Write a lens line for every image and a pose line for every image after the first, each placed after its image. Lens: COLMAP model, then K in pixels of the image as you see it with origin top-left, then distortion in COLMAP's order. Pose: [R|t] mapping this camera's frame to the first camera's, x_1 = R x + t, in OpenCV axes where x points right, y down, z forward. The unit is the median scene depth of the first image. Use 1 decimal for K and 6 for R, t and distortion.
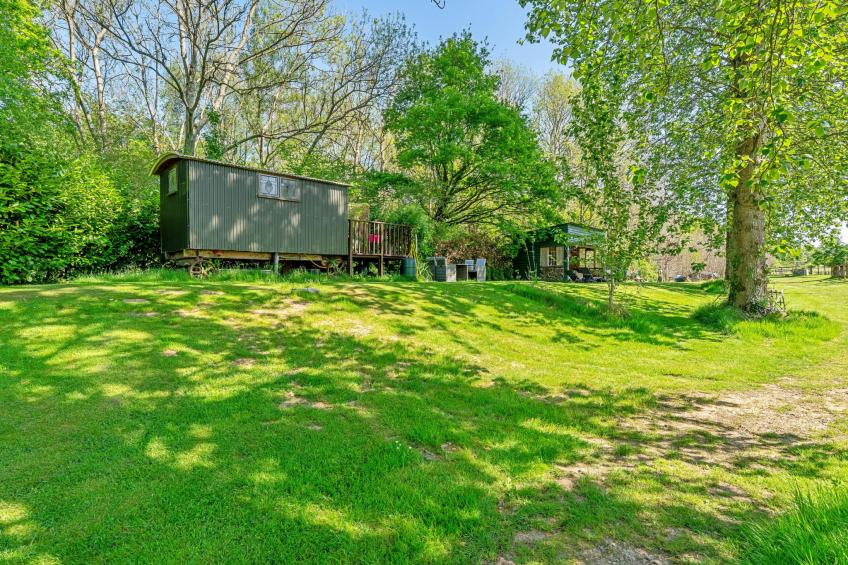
lens RADIAL K [[467.4, 0, 424.0], [0, 467.4, 282.5], [0, 0, 1]] dist [-0.000392, 0.000207]
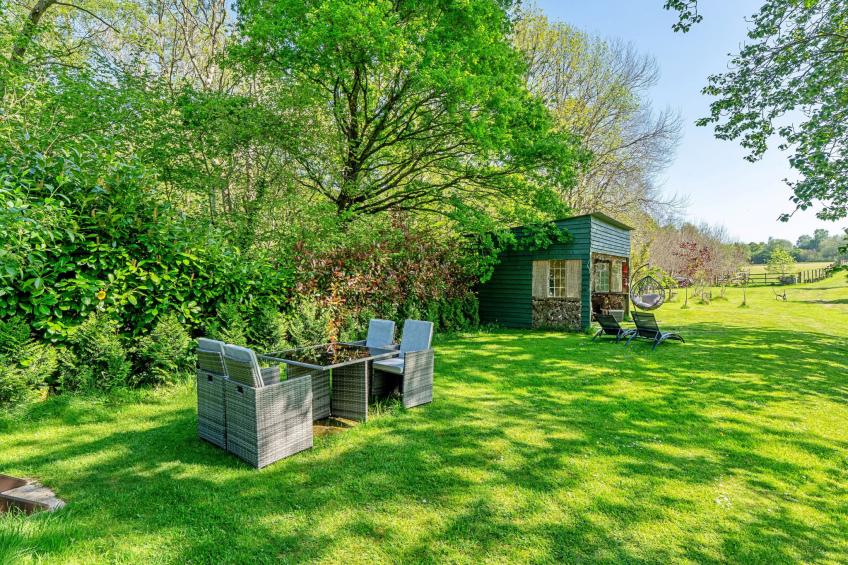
lens RADIAL K [[467.4, 0, 424.0], [0, 467.4, 282.5], [0, 0, 1]] dist [-0.000392, 0.000207]
pose [[0.991193, 0.006174, 0.132280, 0.058025], [-0.008712, 0.999789, 0.018614, -0.056105], [-0.132137, -0.019603, 0.991038, 0.476036]]
